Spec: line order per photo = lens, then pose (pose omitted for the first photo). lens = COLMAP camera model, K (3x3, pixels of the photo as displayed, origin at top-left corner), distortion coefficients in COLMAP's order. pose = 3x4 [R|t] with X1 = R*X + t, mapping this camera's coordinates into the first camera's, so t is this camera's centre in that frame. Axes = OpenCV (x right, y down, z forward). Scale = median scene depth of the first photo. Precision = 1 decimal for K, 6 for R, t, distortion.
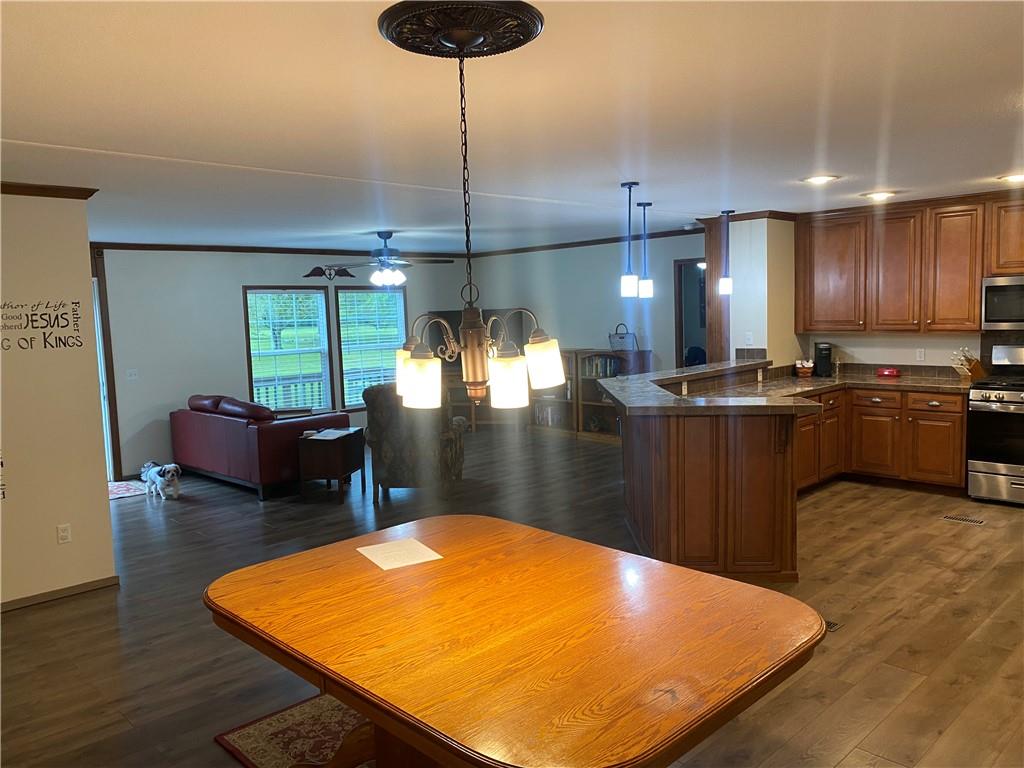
lens RADIAL K [[790.2, 0, 512.0], [0, 790.2, 384.0], [0, 0, 1]] dist [0.066351, 0.001598]
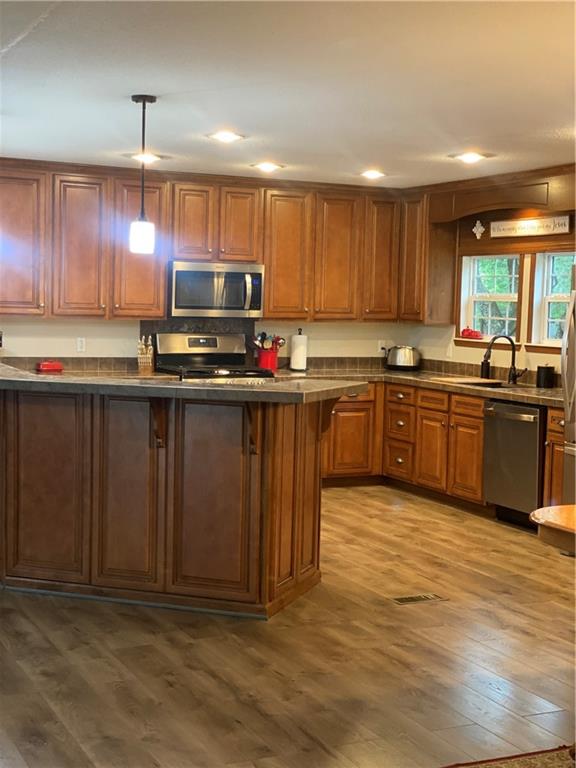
lens RADIAL K [[1155.9, 0, 287.8], [0, 1155.9, 365.5], [0, 0, 1]] dist [-0.028618, 1.230495]
pose [[0.320222, -0.016214, 0.947204, -0.567335], [0.057796, 0.998325, -0.002450, 0.001388], [-0.945578, 0.055529, 0.320623, 0.378829]]
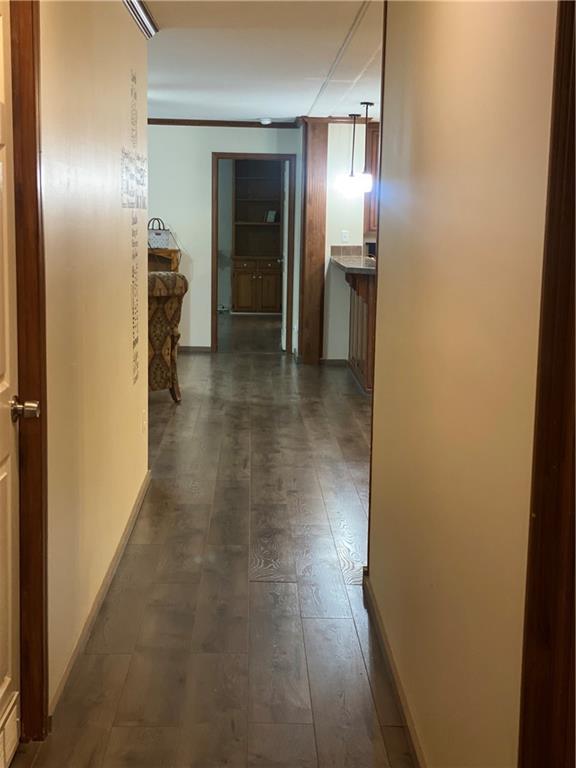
lens RADIAL K [[1155.9, 0, 287.8], [0, 1155.9, 365.5], [0, 0, 1]] dist [-0.028618, 1.230495]
pose [[0.671303, -0.048147, 0.739618, -0.886835], [0.028709, 0.998828, 0.038963, 0.051259], [-0.740627, -0.004922, 0.671898, 0.027760]]
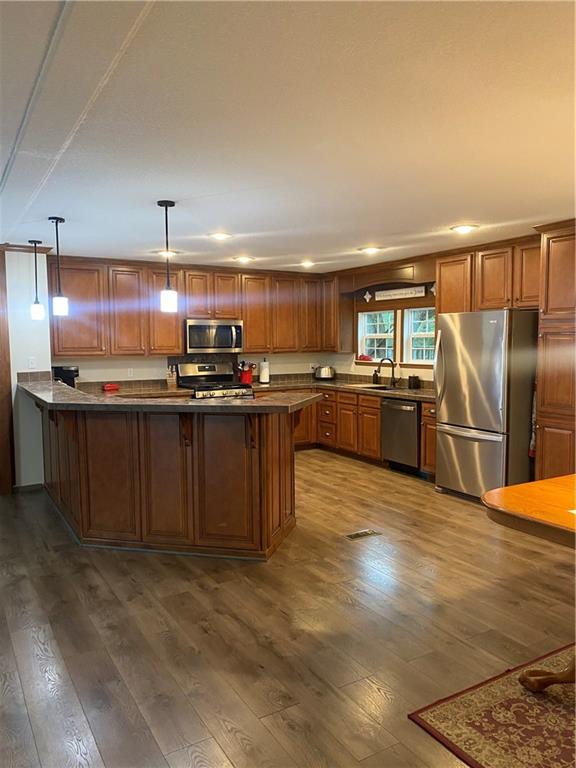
lens RADIAL K [[582.0, 0, 302.9], [0, 582.0, 383.2], [0, 0, 1]] dist [0.058574, -0.068881]
pose [[0.218683, -0.043158, 0.974841, -0.394028], [0.093083, 0.995388, 0.023187, -0.013627], [-0.971346, 0.085670, 0.221692, 0.467816]]
